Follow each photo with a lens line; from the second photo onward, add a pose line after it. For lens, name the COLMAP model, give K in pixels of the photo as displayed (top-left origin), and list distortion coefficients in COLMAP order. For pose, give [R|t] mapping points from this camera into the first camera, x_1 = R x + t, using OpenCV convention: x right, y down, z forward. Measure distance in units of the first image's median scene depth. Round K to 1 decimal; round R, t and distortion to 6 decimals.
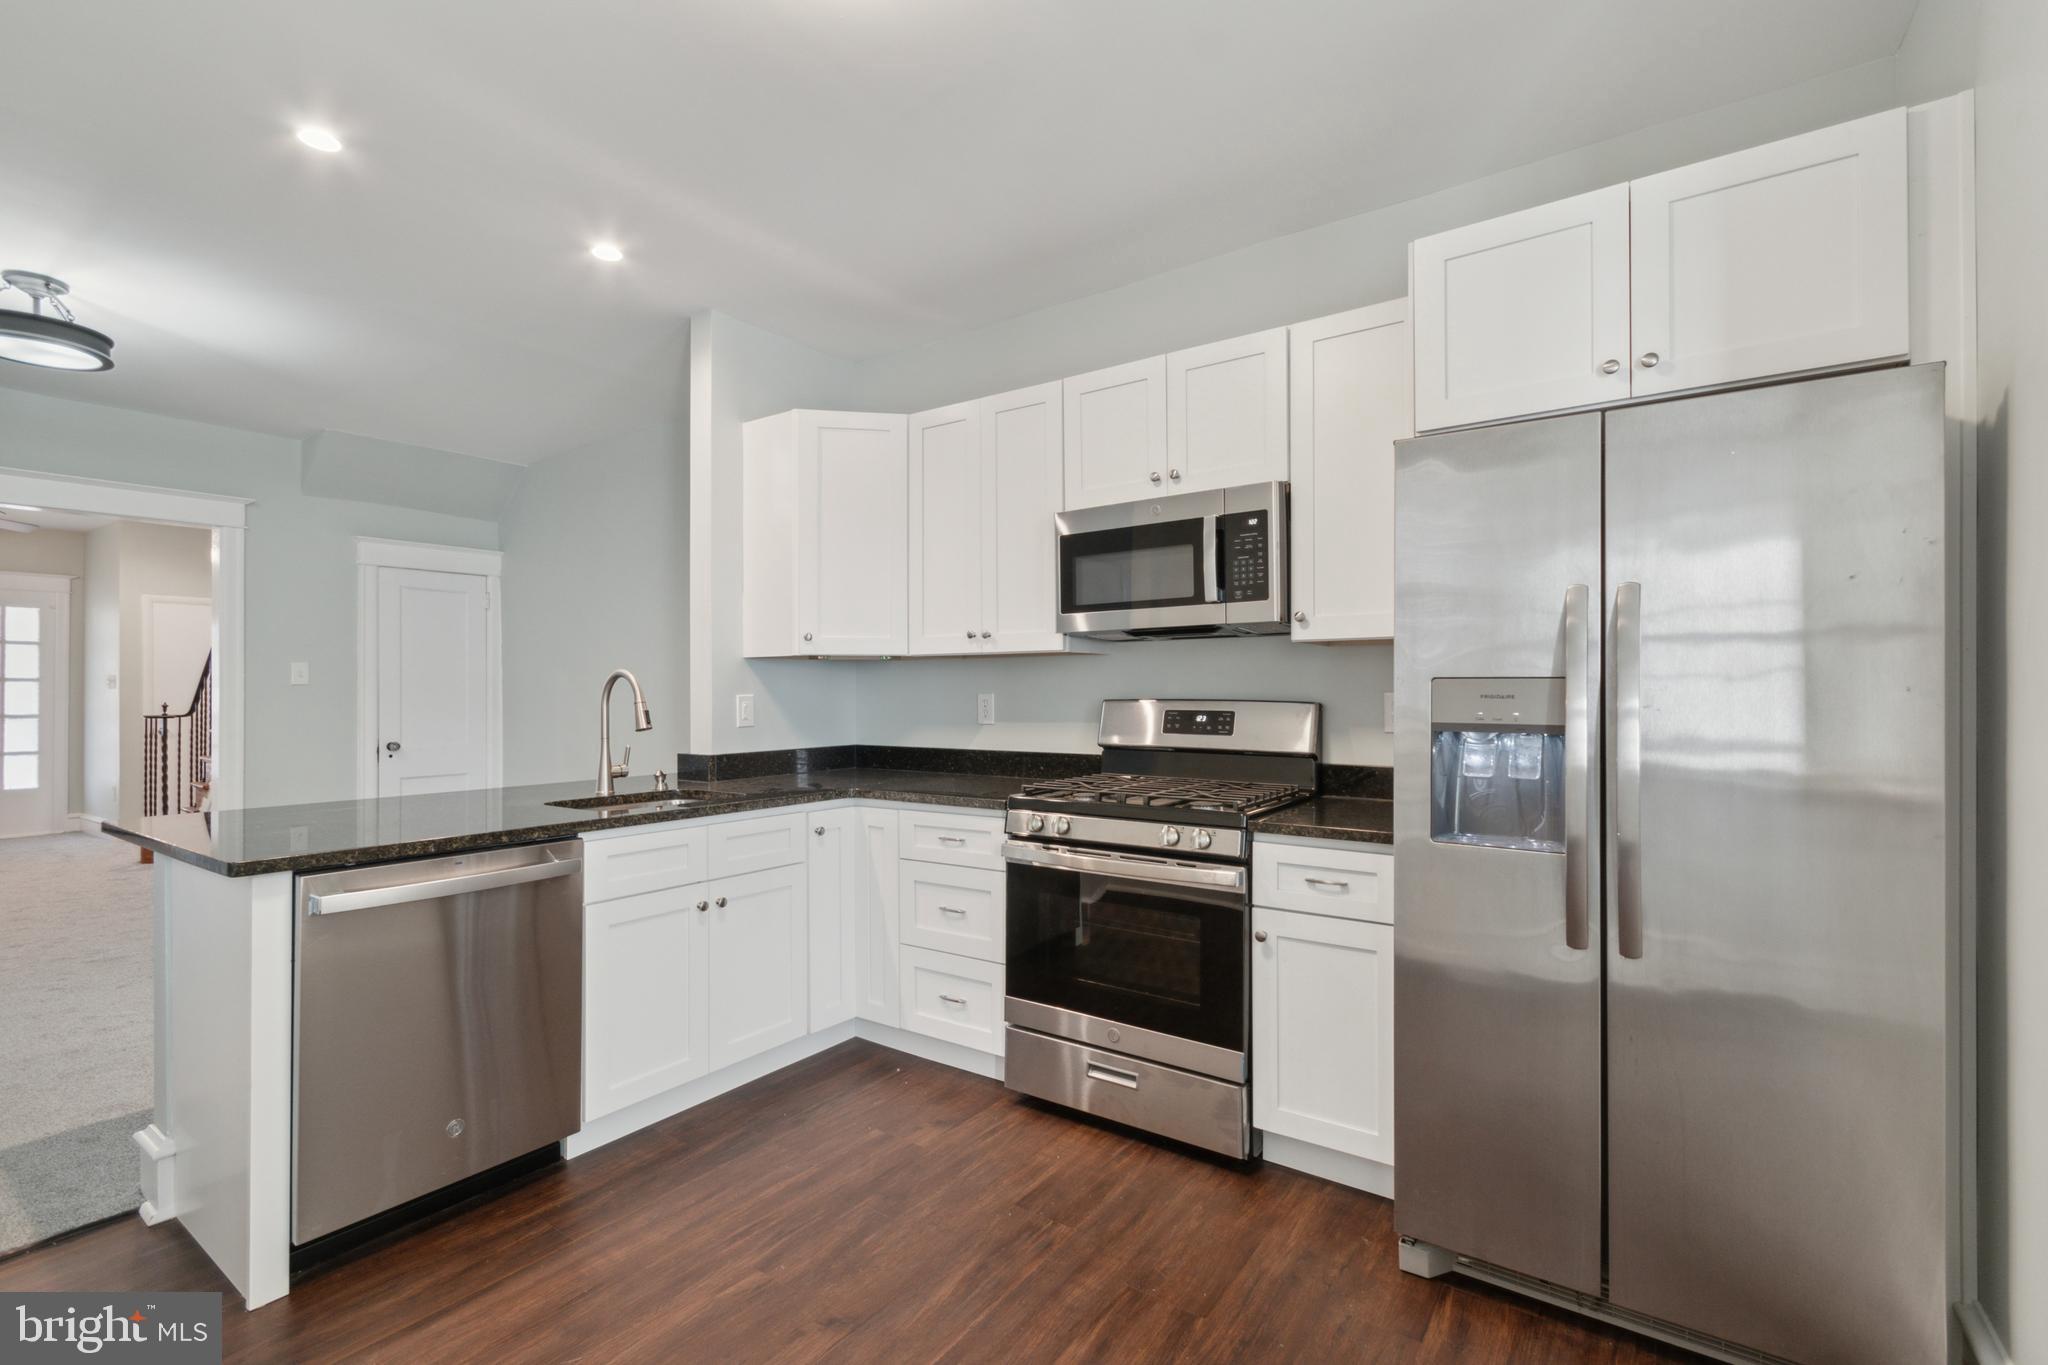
lens RADIAL K [[931.4, 0, 1022.4], [0, 931.4, 674.7], [0, 0, 1]] dist [0.005576, -0.001310]
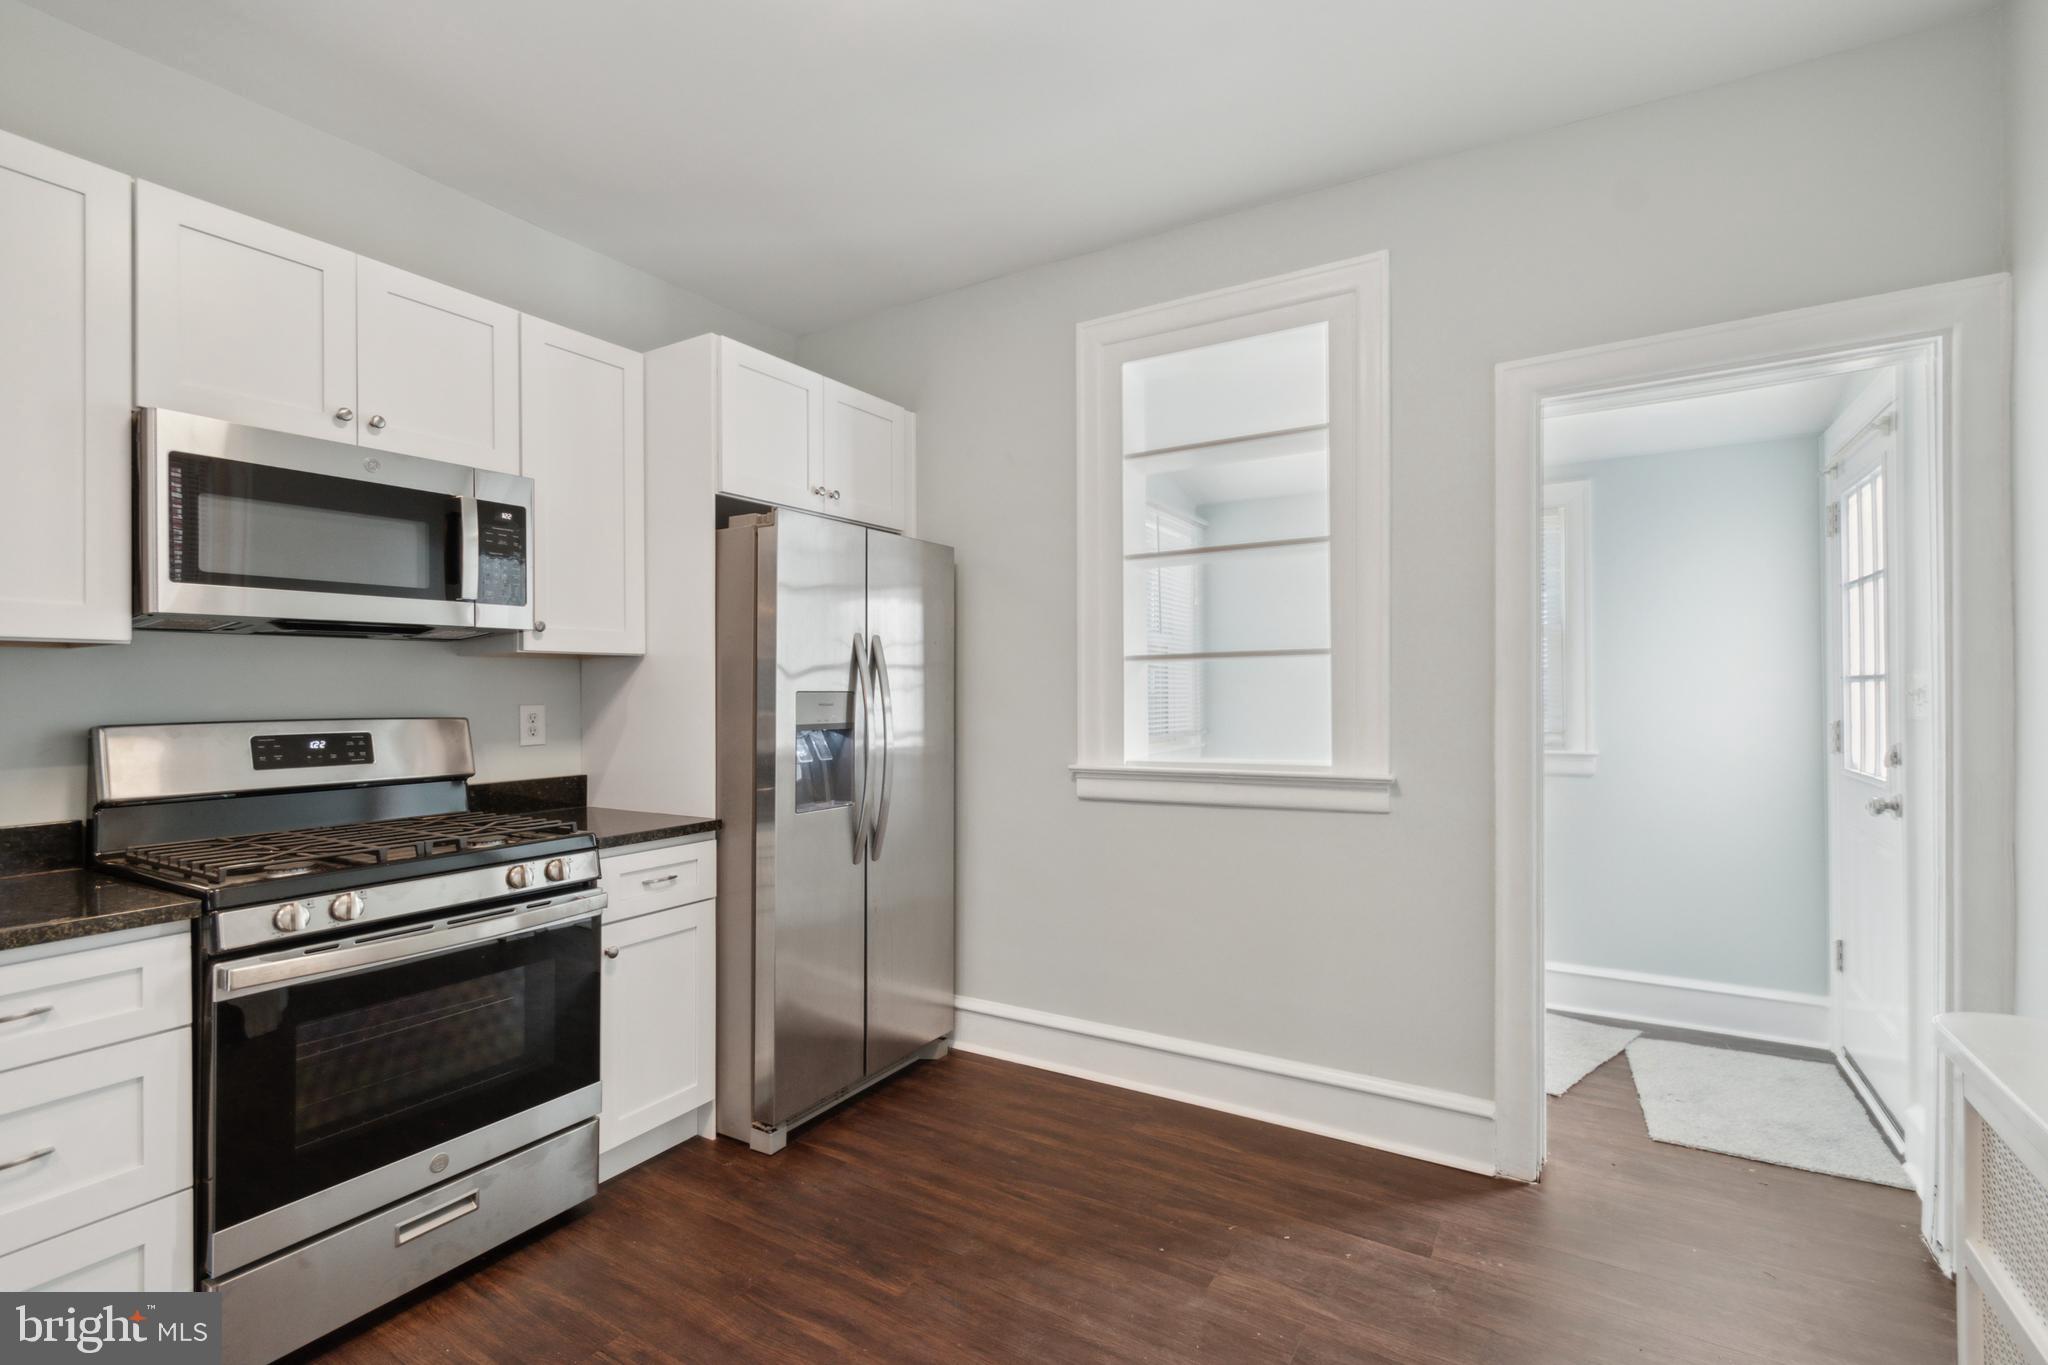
lens RADIAL K [[931.4, 0, 1027.3], [0, 931.4, 681.7], [0, 0, 1]] dist [0.005576, -0.001310]
pose [[-0.079196, 0.016483, 0.996723, -0.653028], [-0.003716, 0.999851, -0.016830, 0.007951], [-0.996852, -0.005037, -0.079123, 0.547586]]
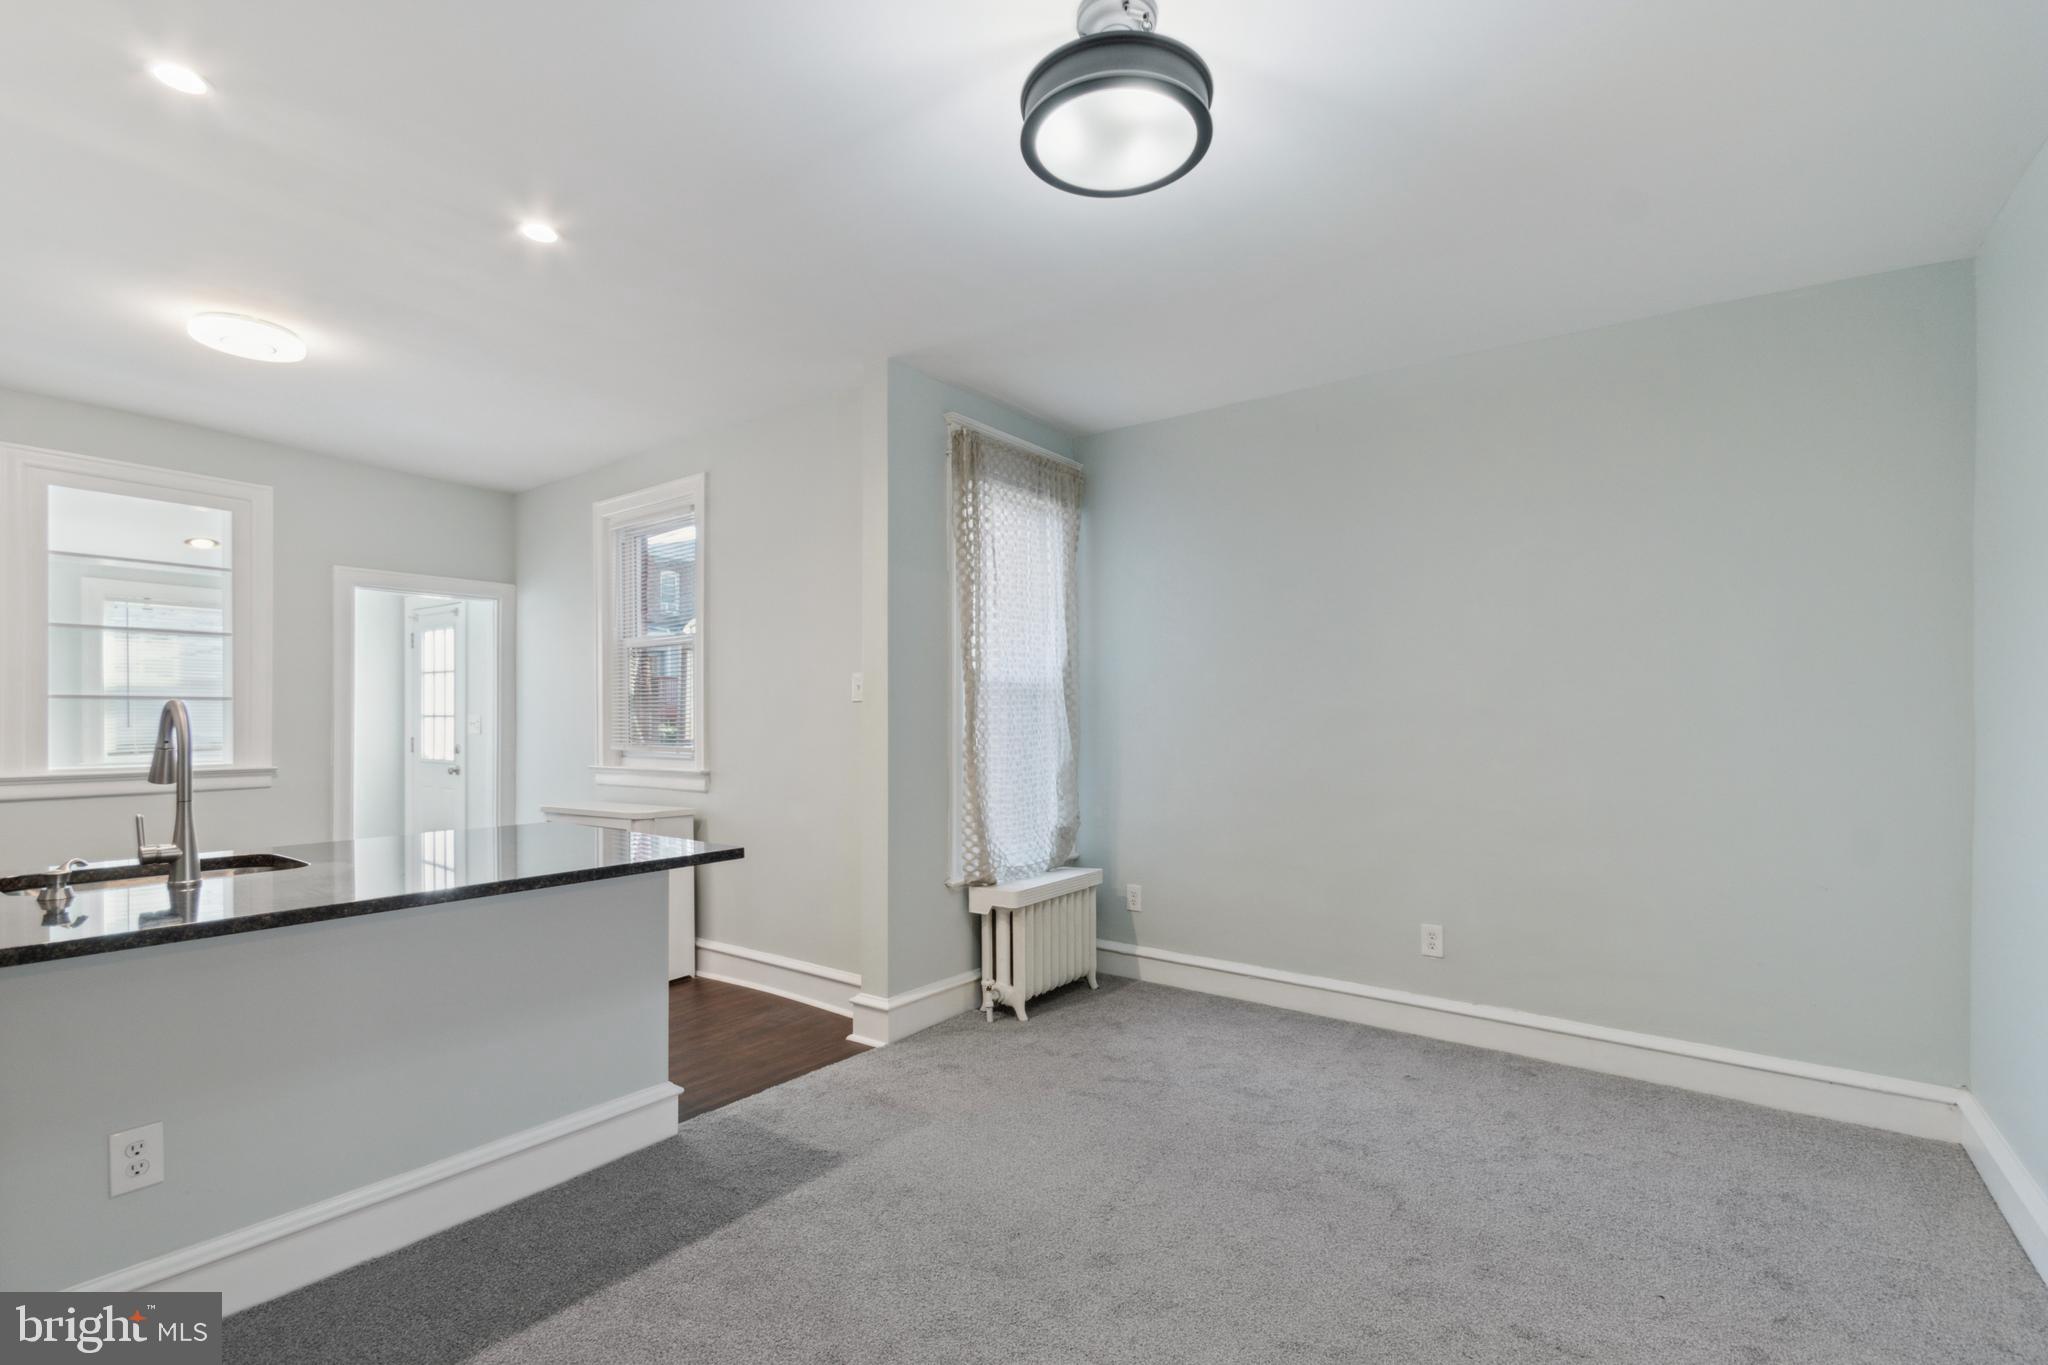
lens RADIAL K [[931.4, 0, 1046.0], [0, 931.4, 738.5], [0, 0, 1]] dist [0.005576, -0.001310]
pose [[-0.999980, -0.006270, 0.000875, -0.771011], [-0.006260, 0.999920, 0.010949, 0.006955], [-0.000944, 0.010943, -0.999940, 0.826006]]
